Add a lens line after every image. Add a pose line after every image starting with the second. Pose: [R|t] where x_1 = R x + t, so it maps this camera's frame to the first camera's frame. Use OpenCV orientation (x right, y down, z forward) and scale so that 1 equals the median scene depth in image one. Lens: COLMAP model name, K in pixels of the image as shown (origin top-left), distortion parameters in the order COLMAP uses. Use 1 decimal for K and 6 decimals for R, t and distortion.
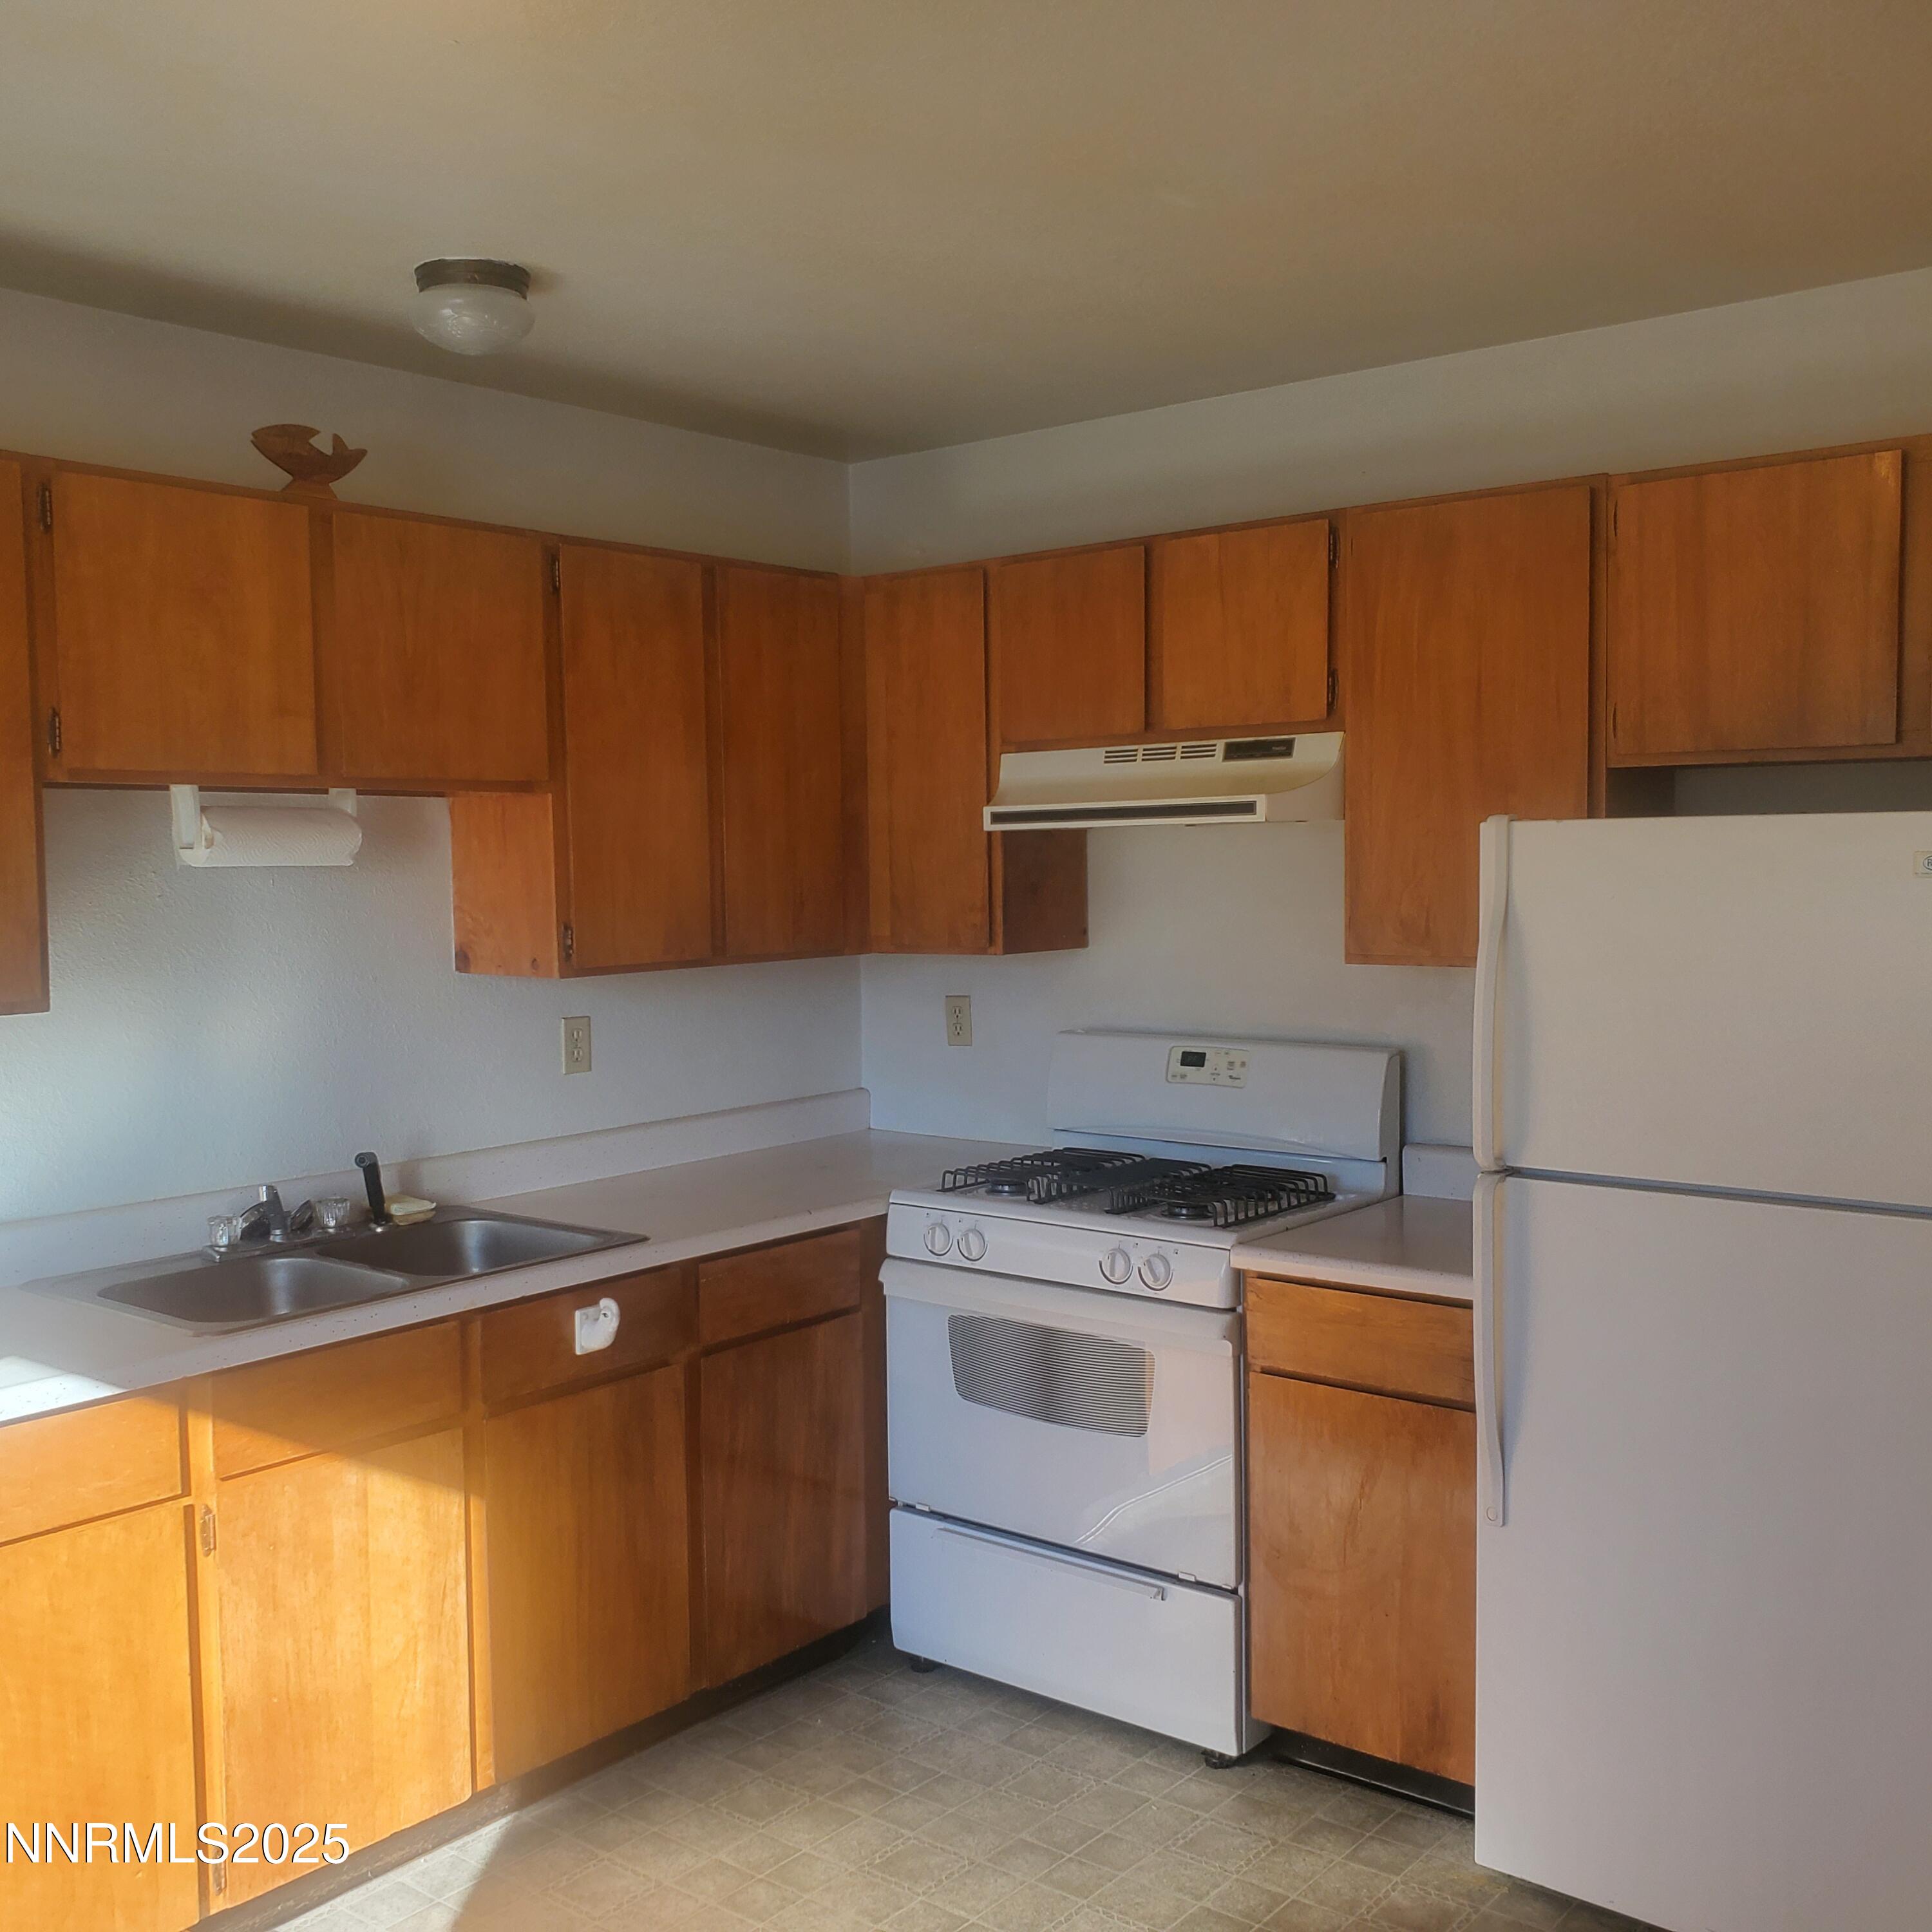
lens RADIAL K [[1978.7, 0, 919.1], [0, 1978.7, 974.1], [0, 0, 1]] dist [0.172779, -0.482868]
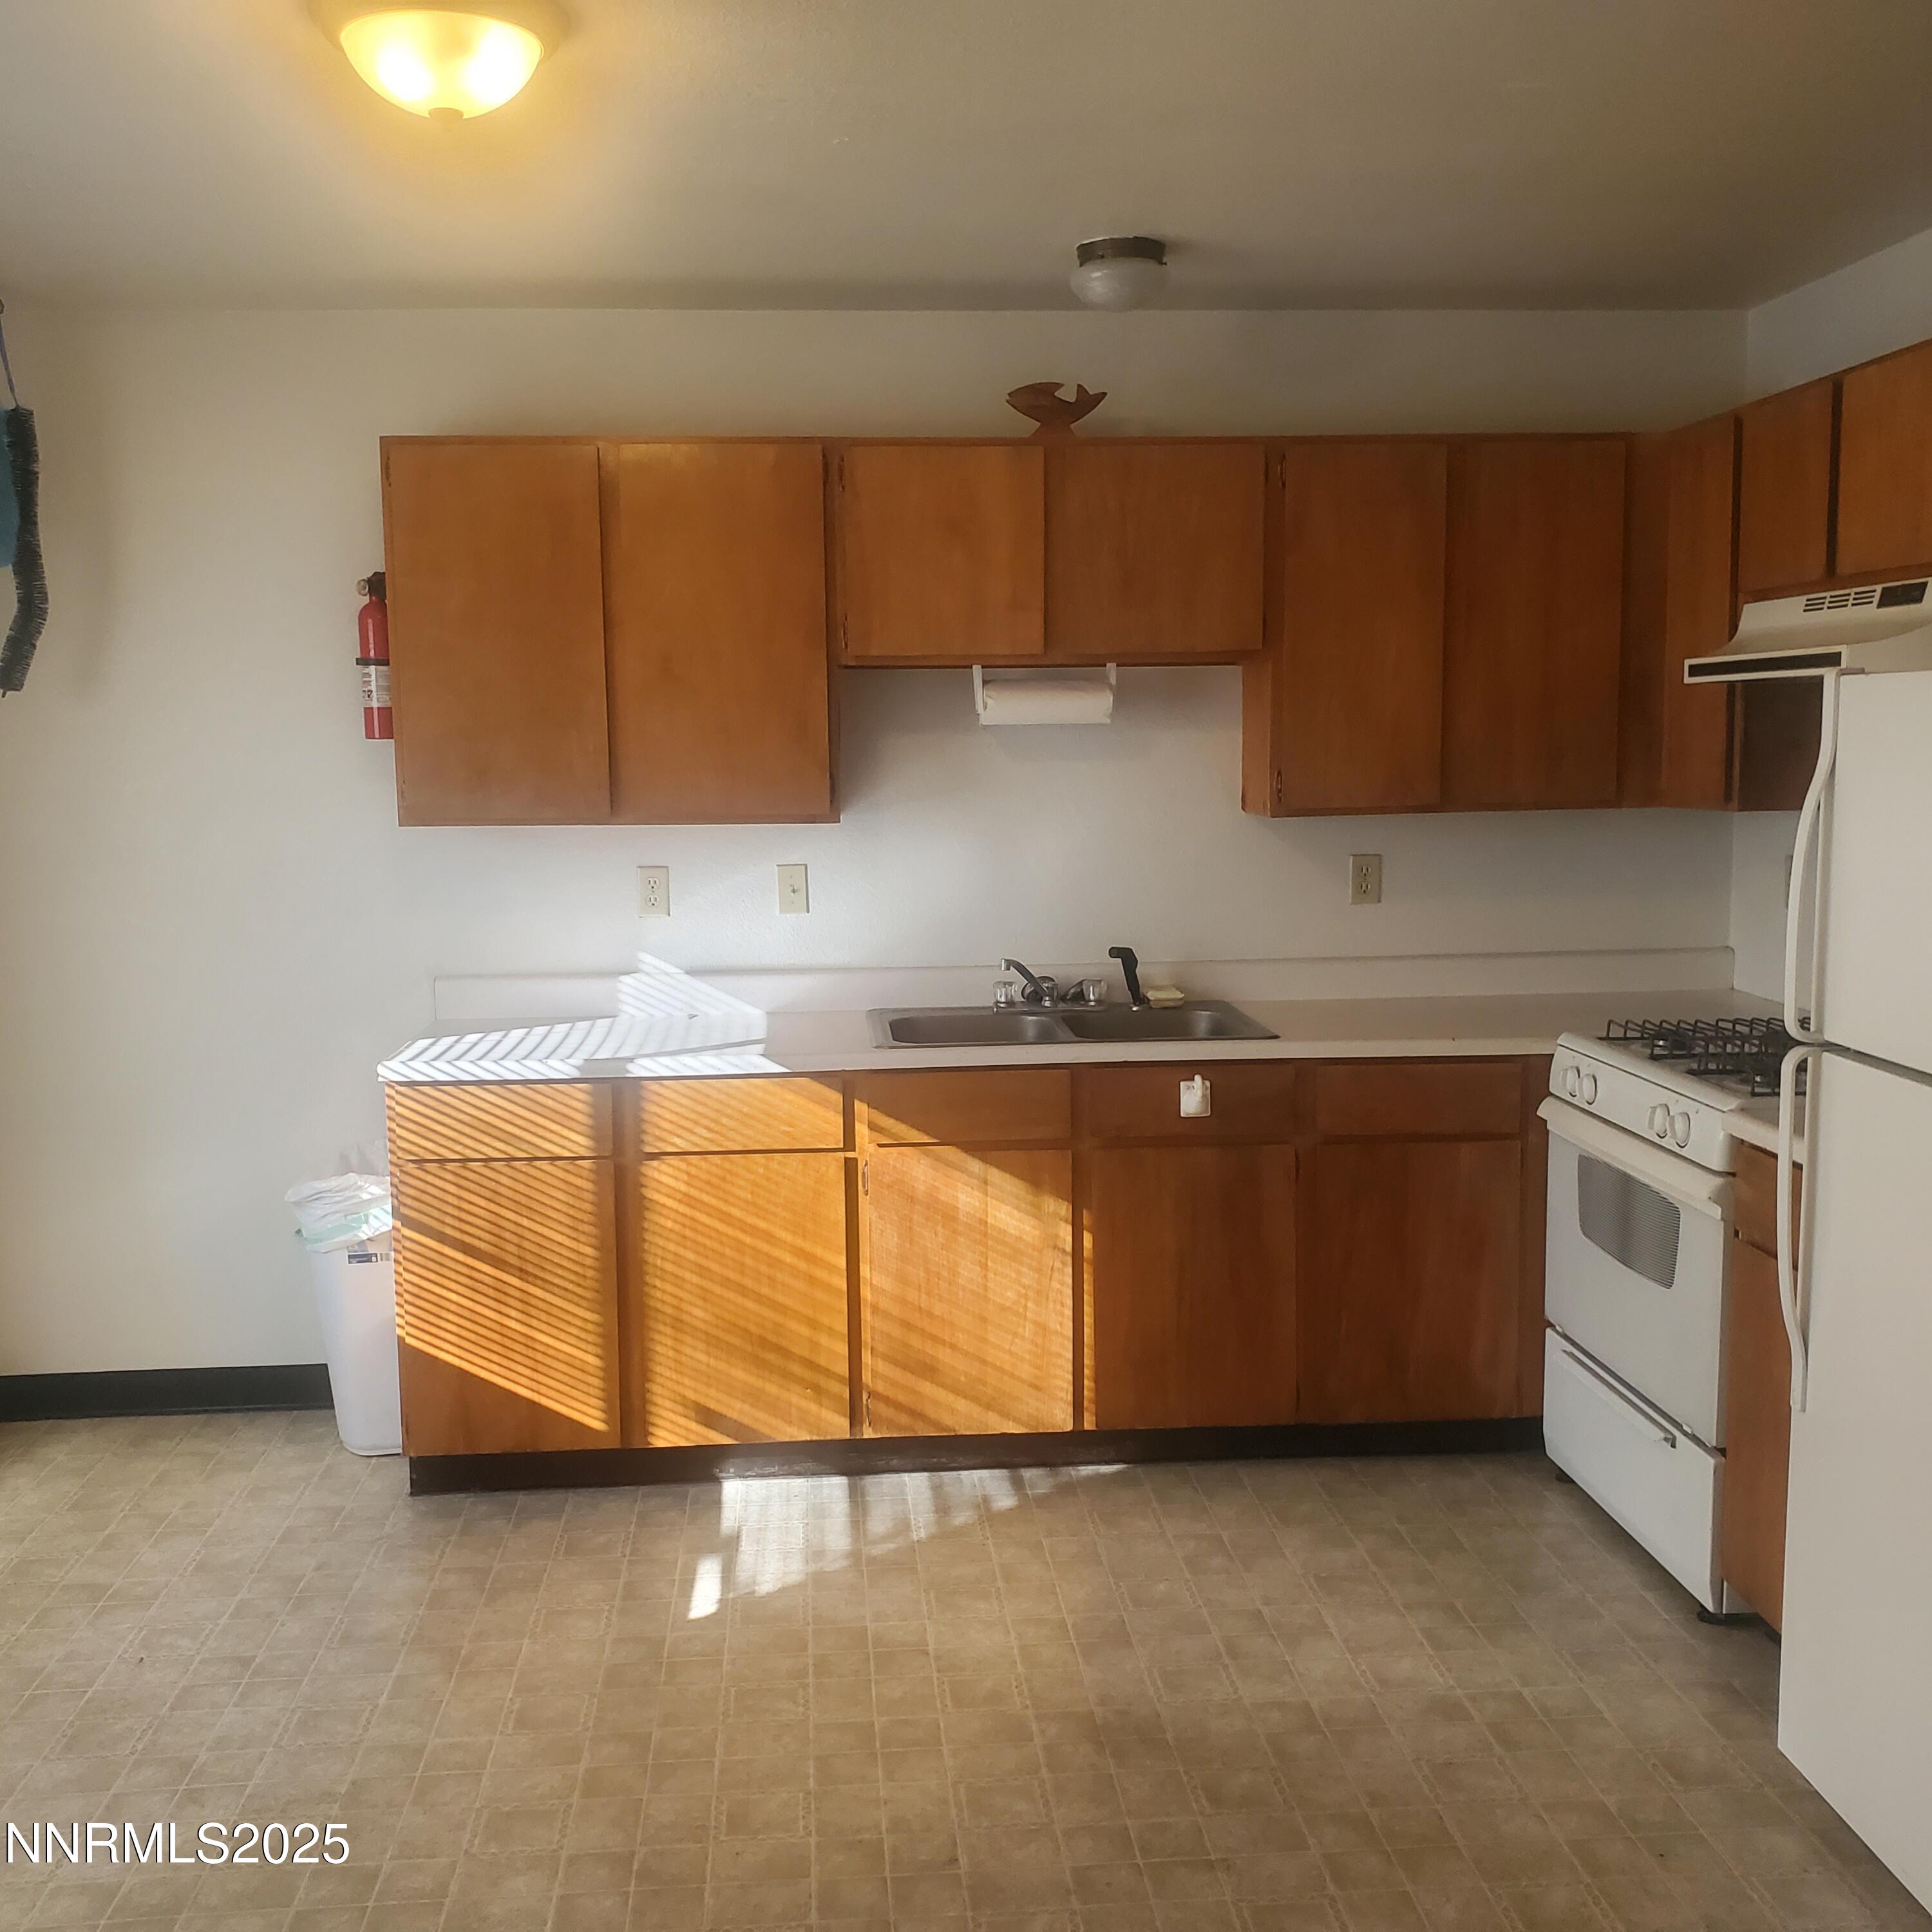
lens RADIAL K [[1978.7, 0, 919.1], [0, 1978.7, 974.1], [0, 0, 1]] dist [0.172779, -0.482868]
pose [[0.683358, 0.093926, -0.724016, 0.577431], [-0.040149, 0.995024, 0.091188, -0.004804], [0.728978, -0.033245, 0.683729, 0.033218]]
